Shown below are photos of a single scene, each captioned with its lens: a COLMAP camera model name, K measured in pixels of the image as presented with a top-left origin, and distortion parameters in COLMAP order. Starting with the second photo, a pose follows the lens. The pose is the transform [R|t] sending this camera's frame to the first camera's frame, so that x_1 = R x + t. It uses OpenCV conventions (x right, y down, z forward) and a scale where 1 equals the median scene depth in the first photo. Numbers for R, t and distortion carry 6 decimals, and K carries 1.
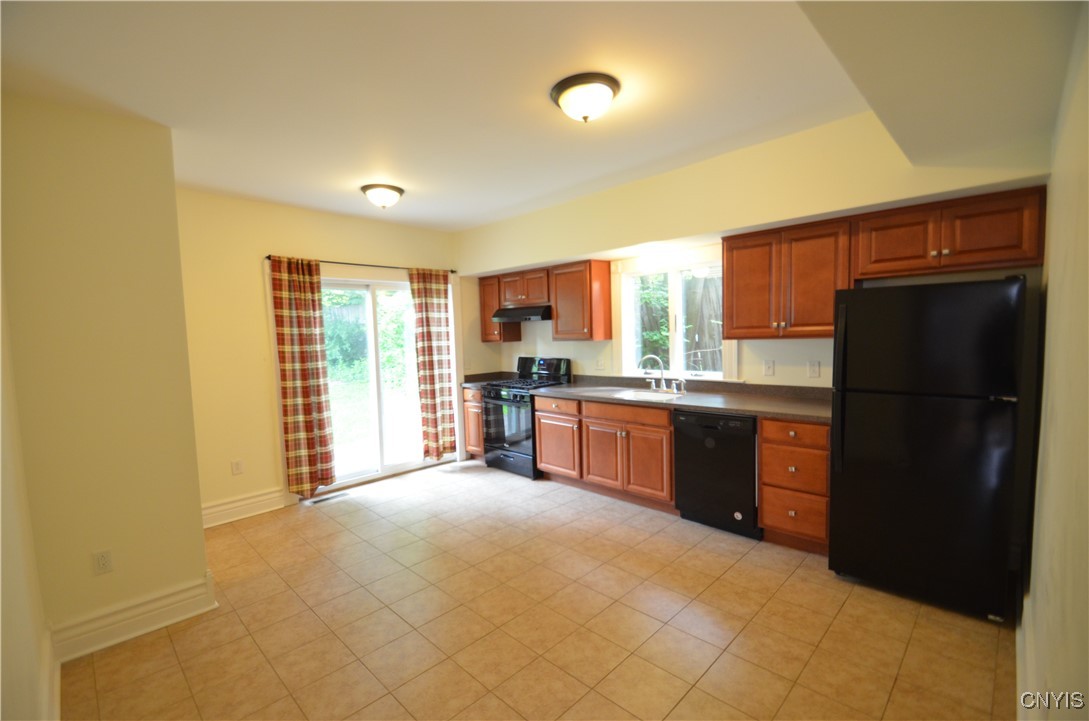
lens RADIAL K [[474.6, 0, 524.9], [0, 474.6, 368.8], [0, 0, 1]] dist [0.000481, -0.008521]
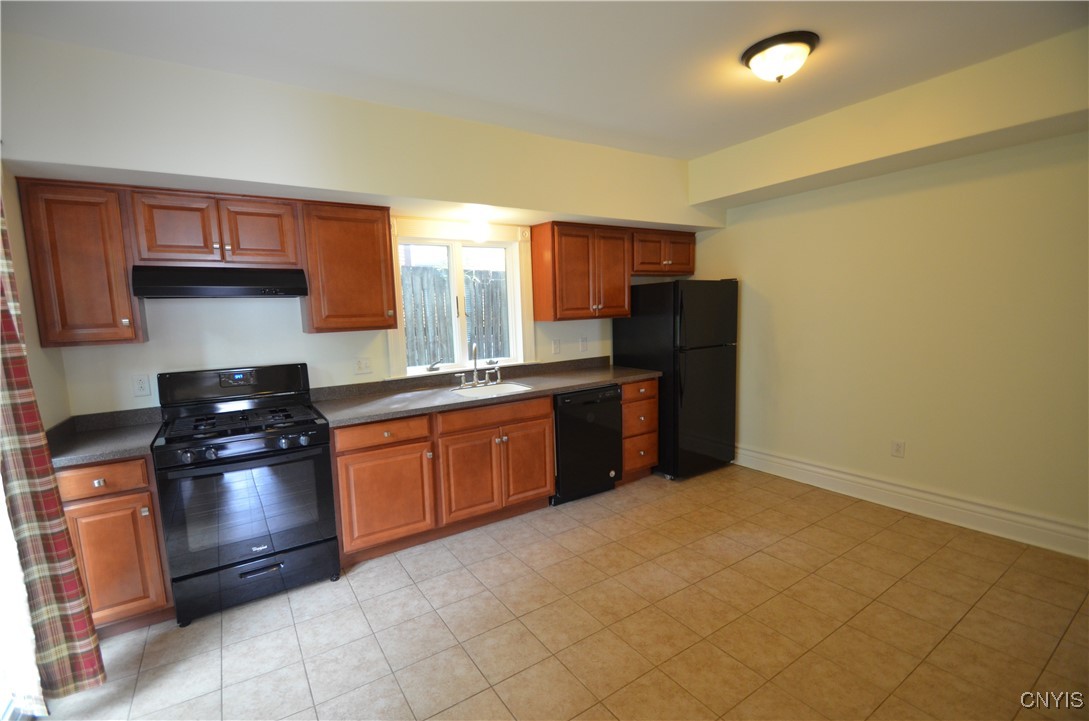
lens RADIAL K [[474.6, 0, 537.3], [0, 474.6, 368.0], [0, 0, 1]] dist [0.000481, -0.008521]
pose [[0.194647, -0.089643, 0.976769, -0.674131], [0.106015, 0.991904, 0.069906, -0.039651], [-0.975127, 0.089945, 0.202575, 0.921207]]
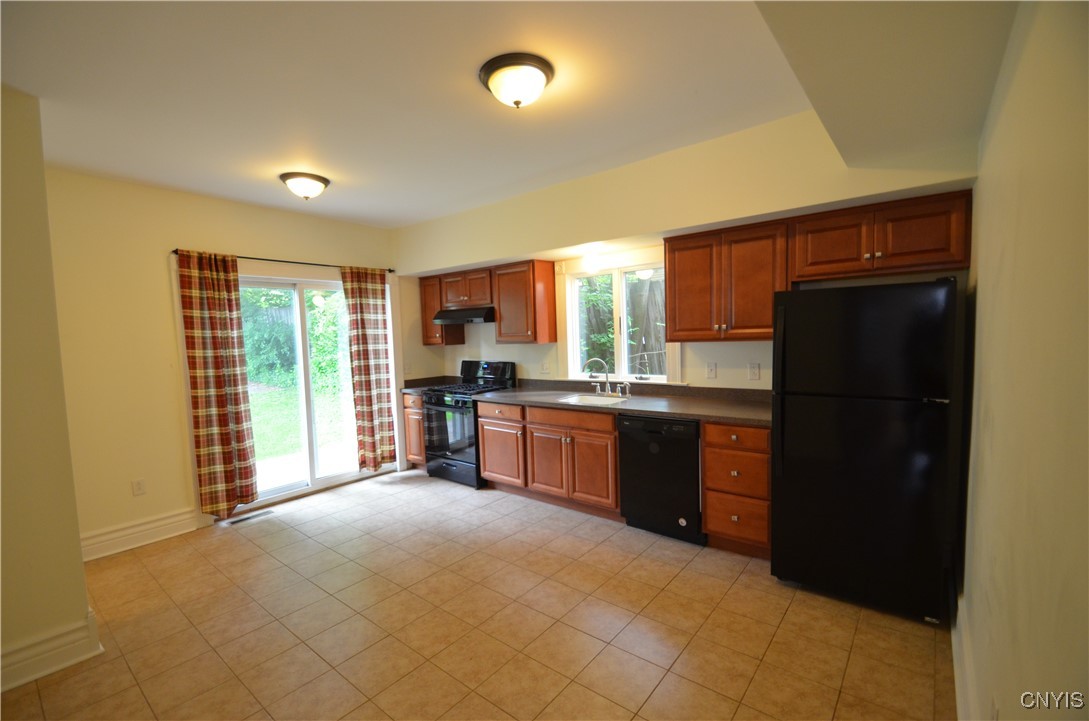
lens RADIAL K [[474.6, 0, 524.3], [0, 474.6, 367.3], [0, 0, 1]] dist [0.000481, -0.008521]
pose [[0.995242, -0.007021, 0.097177, 0.031329], [0.007892, 0.999932, -0.008582, -0.003564], [-0.097110, 0.009308, 0.995230, 0.053910]]
